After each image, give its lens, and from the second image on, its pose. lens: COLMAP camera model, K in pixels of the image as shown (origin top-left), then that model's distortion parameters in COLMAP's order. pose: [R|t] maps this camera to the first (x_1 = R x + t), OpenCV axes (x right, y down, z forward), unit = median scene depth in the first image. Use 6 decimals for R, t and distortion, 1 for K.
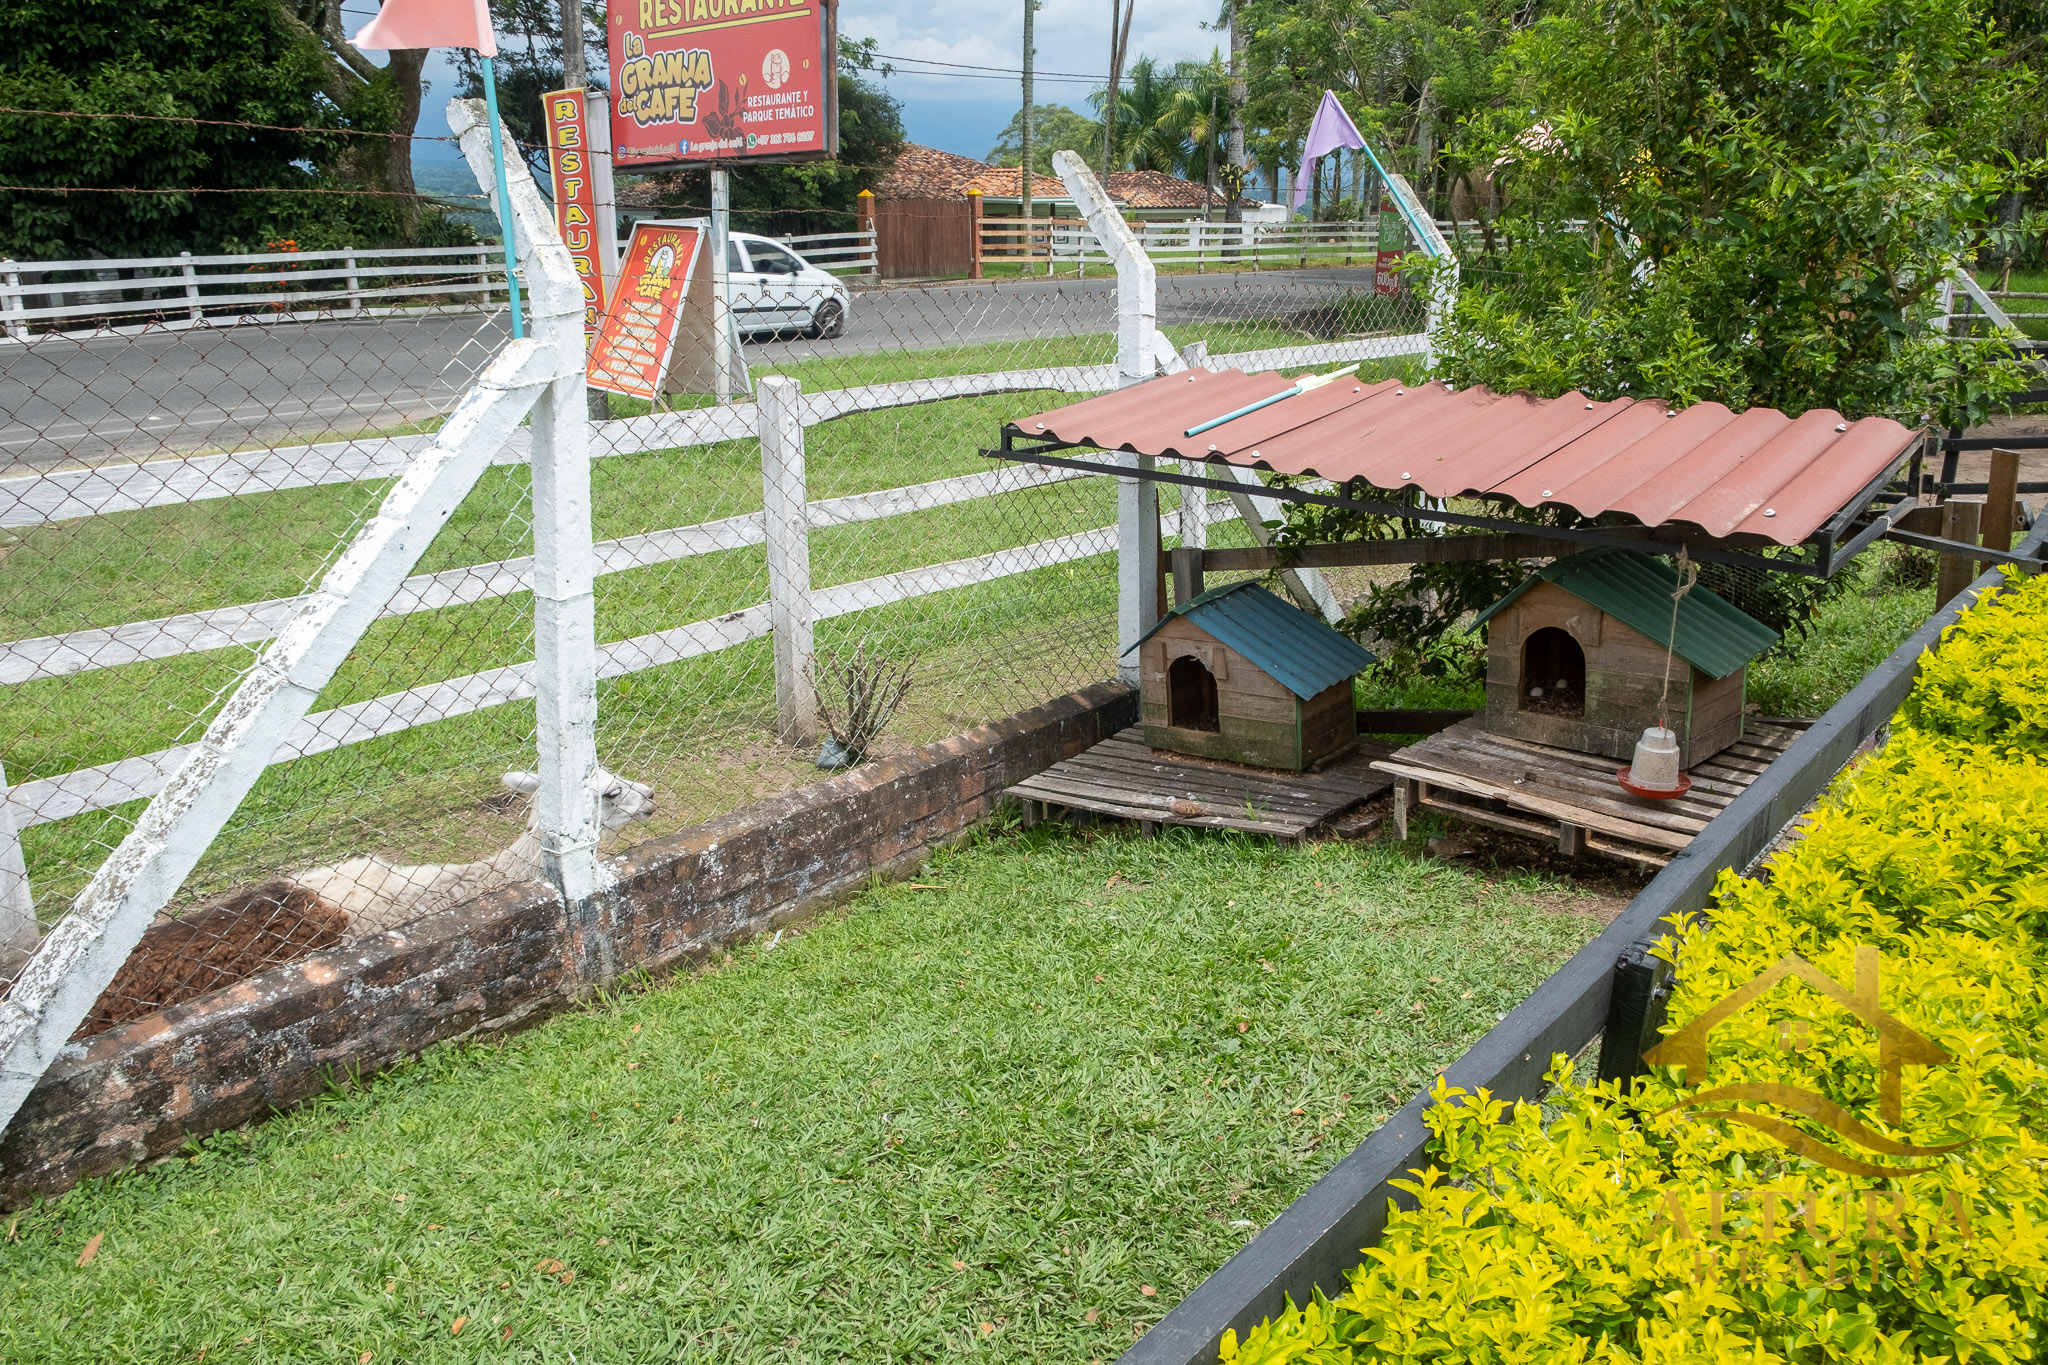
lens RADIAL K [[1562.9, 0, 1024.0], [0, 1562.9, 682.5], [0, 0, 1]] dist [-0.011746, -0.001613]
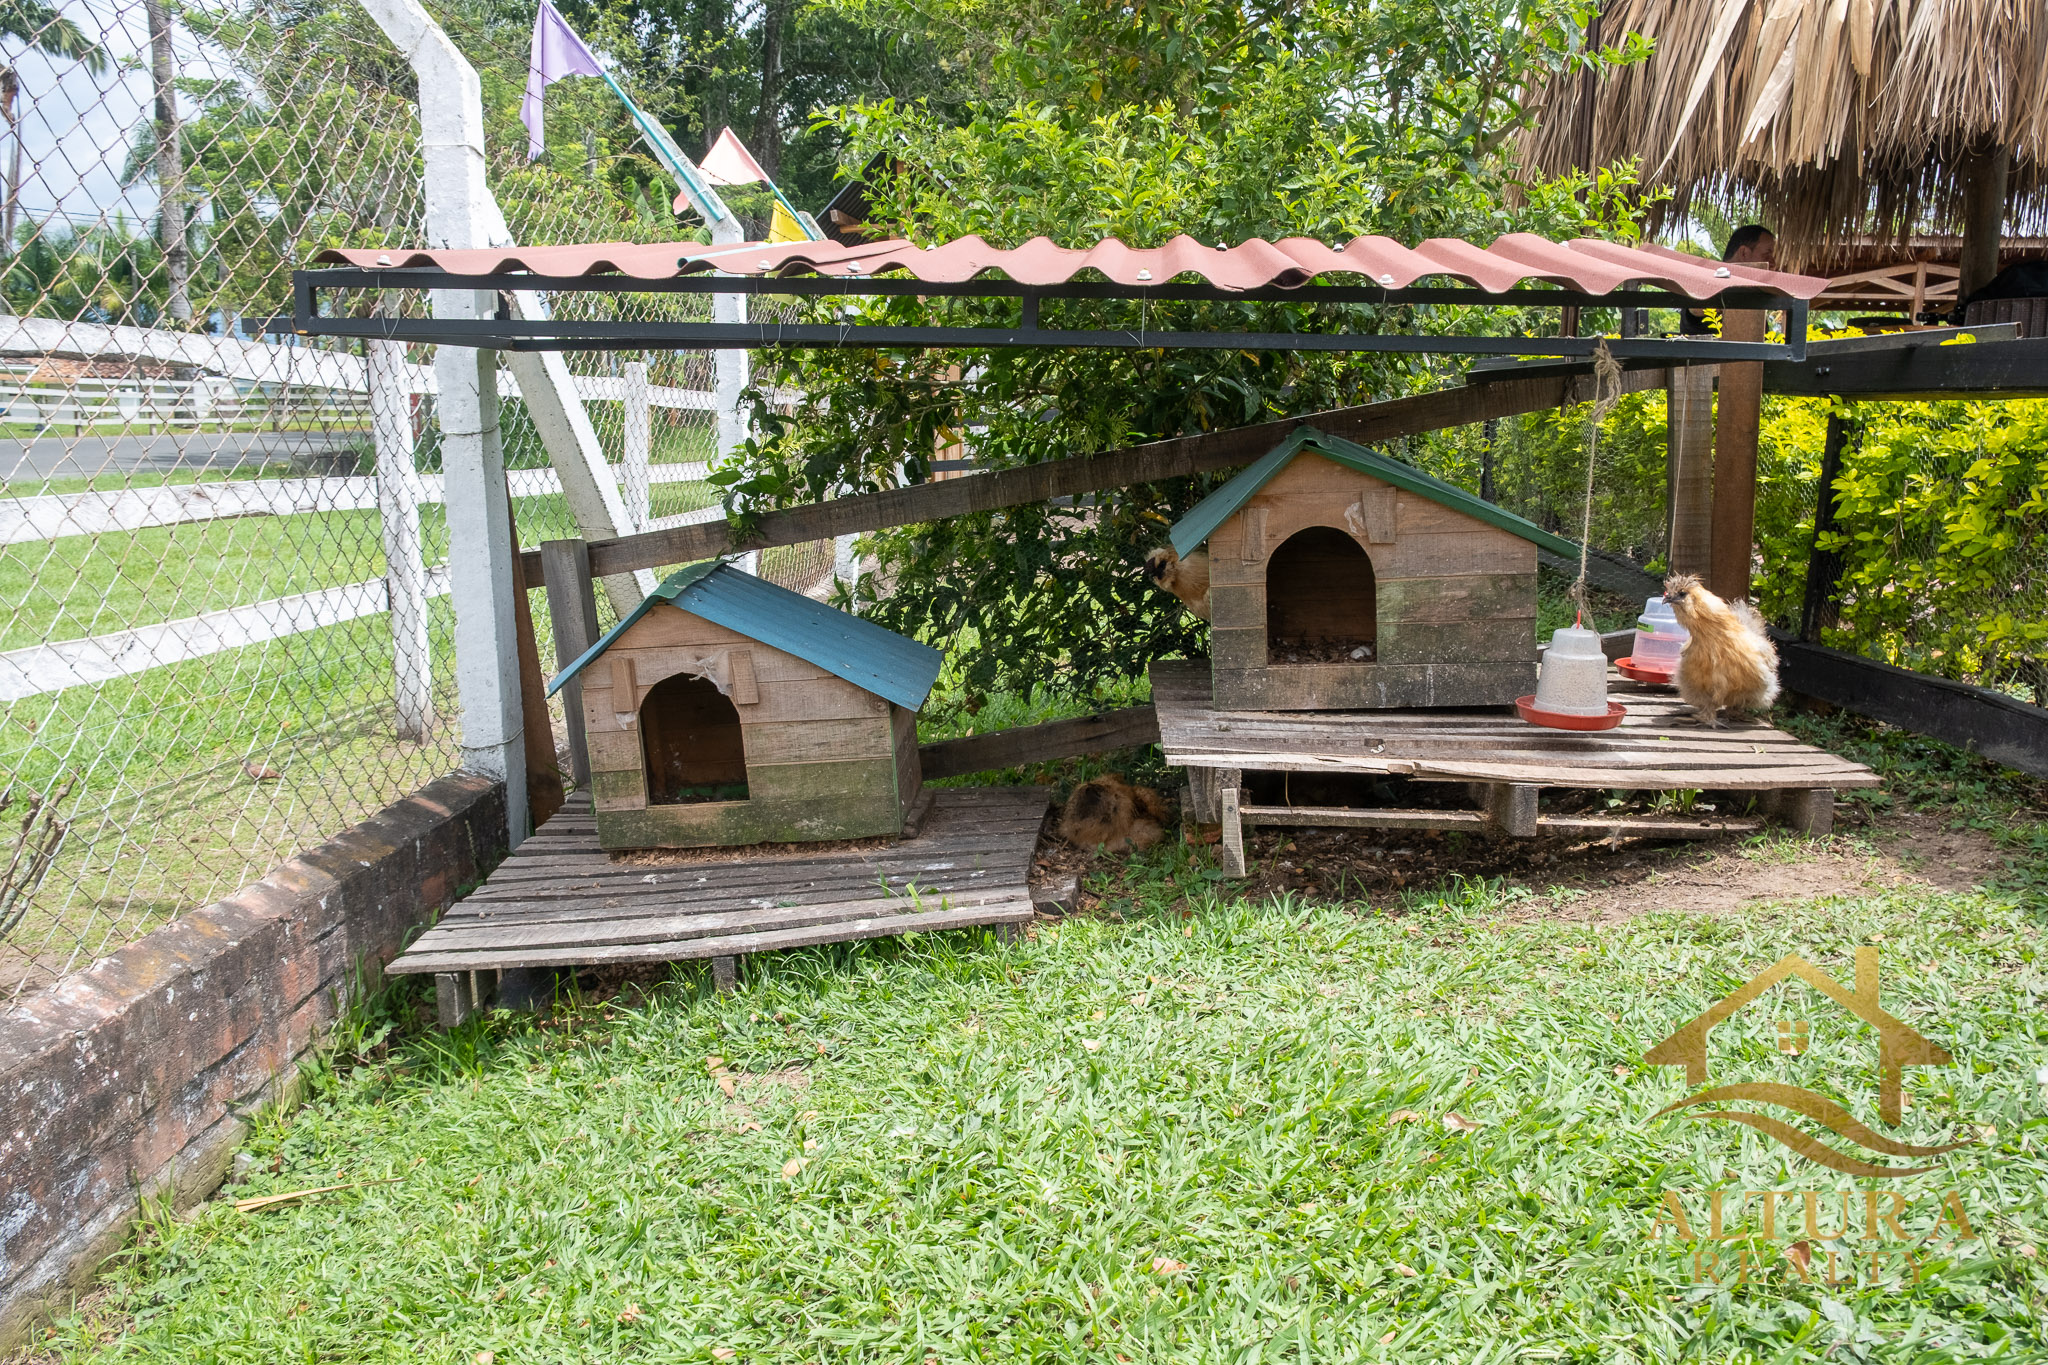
lens RADIAL K [[1577.7, 0, 1028.0], [0, 1577.7, 674.0], [0, 0, 1]] dist [-0.021346, -0.006450]
pose [[0.808443, -0.094442, 0.580948, -0.131757], [0.162365, 0.984528, -0.065896, 0.042642], [-0.565736, 0.147599, 0.811269, 0.456059]]
